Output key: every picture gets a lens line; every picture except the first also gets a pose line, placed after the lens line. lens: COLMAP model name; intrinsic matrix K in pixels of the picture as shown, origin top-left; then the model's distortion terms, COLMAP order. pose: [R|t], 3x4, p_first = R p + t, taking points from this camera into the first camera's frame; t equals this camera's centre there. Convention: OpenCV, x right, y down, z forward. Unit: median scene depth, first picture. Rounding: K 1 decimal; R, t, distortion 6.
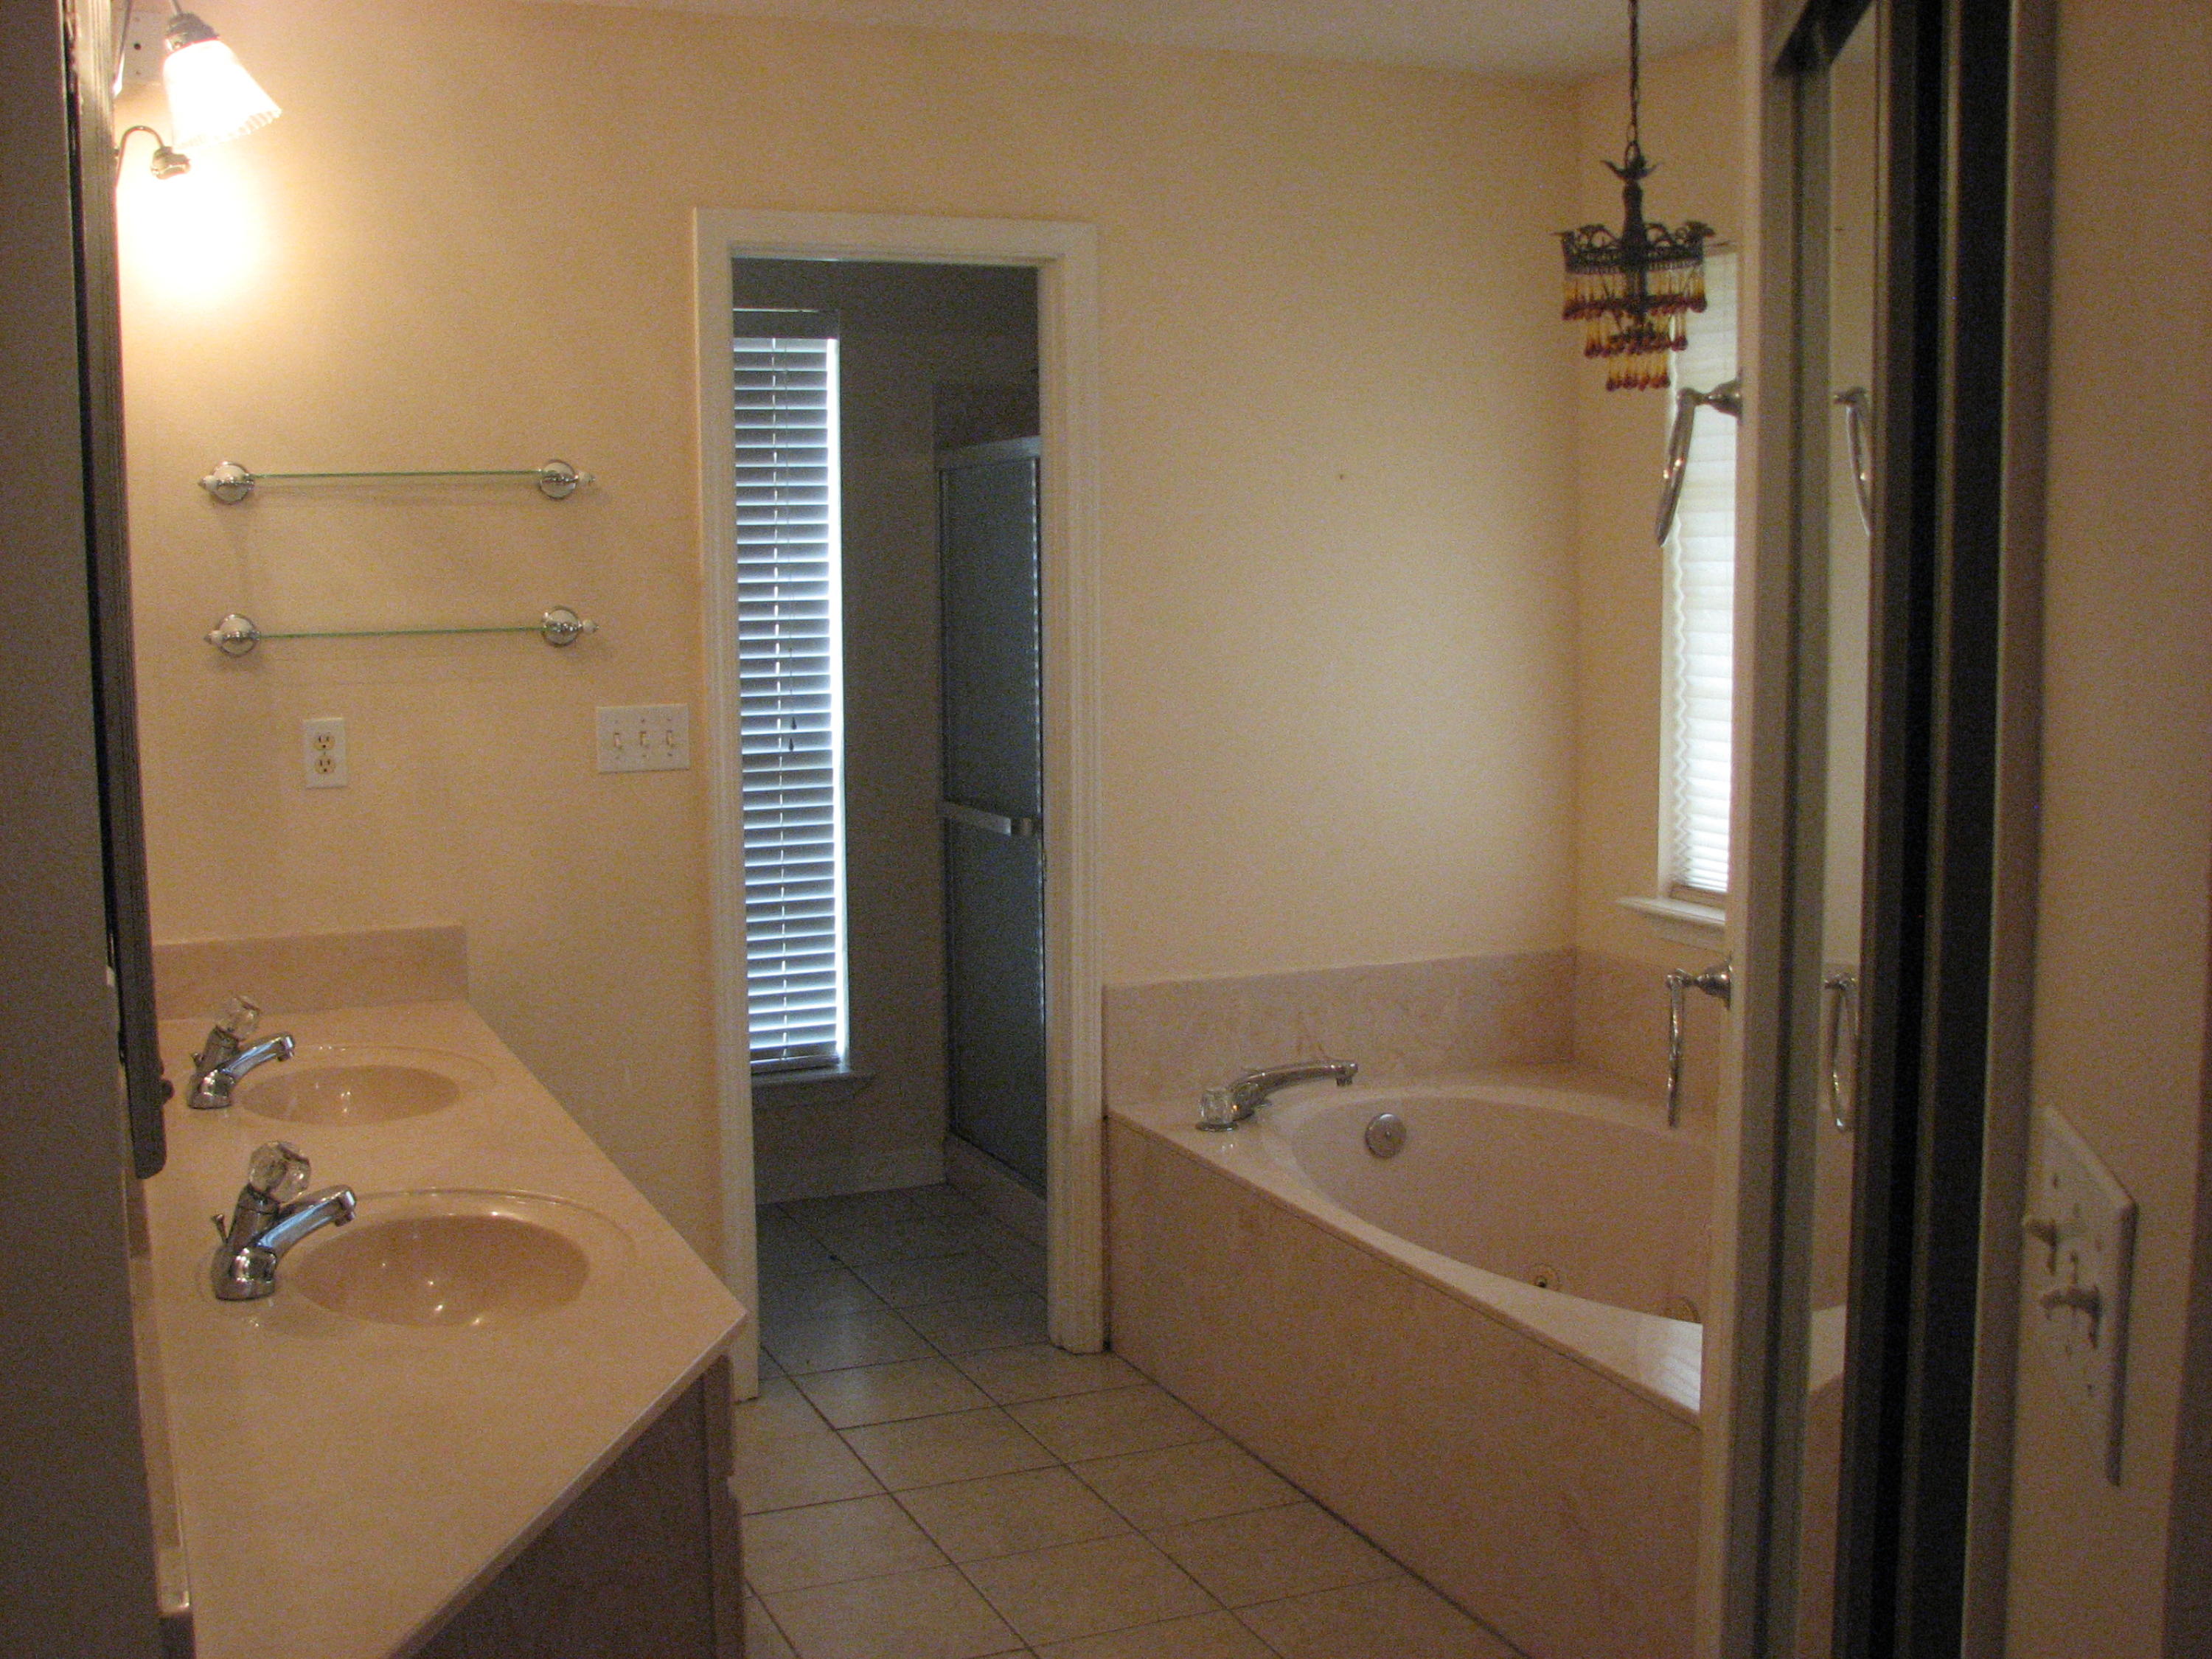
lens RADIAL K [[2393.0, 0, 1107.2], [0, 2393.0, 838.6], [0, 0, 1]] dist [-0.127140, 0.000000]
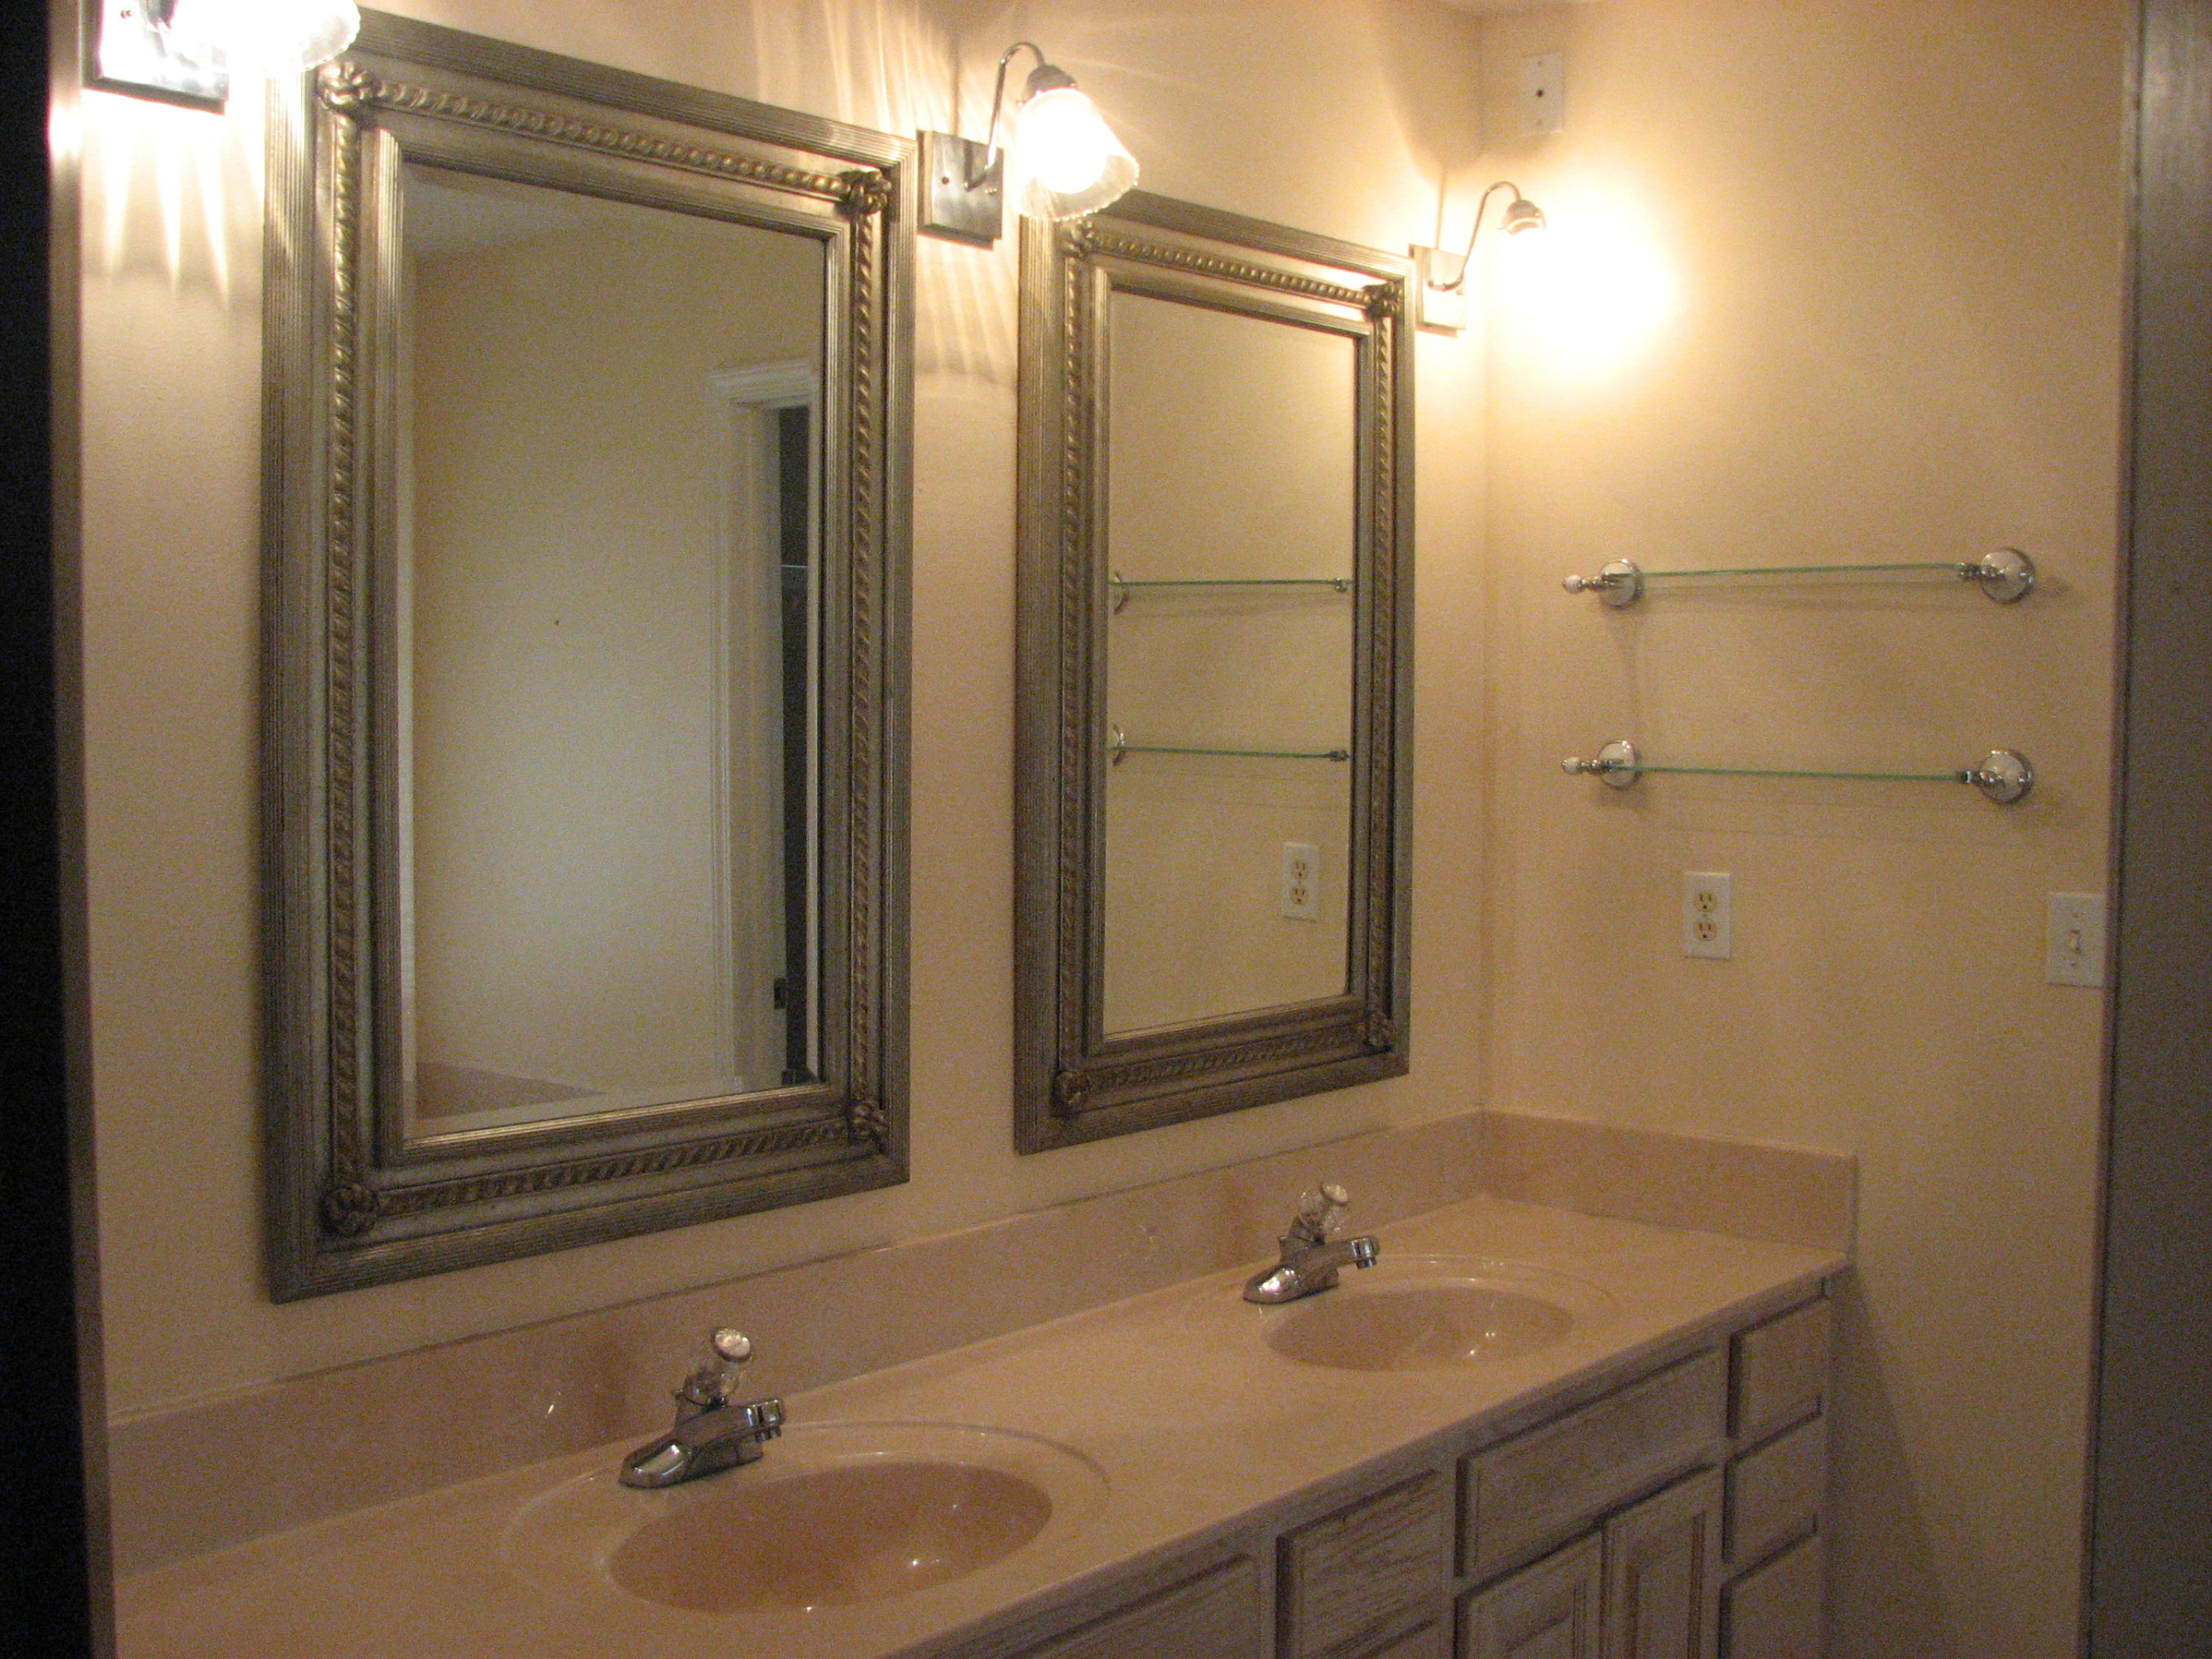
lens RADIAL K [[2393.0, 0, 1106.2], [0, 2393.0, 823.7], [0, 0, 1]] dist [-0.127140, 0.000000]
pose [[0.427266, 0.057887, -0.902271, 0.267481], [-0.125170, 0.992126, 0.004378, -0.038313], [0.895419, 0.111067, 0.431147, 0.389052]]
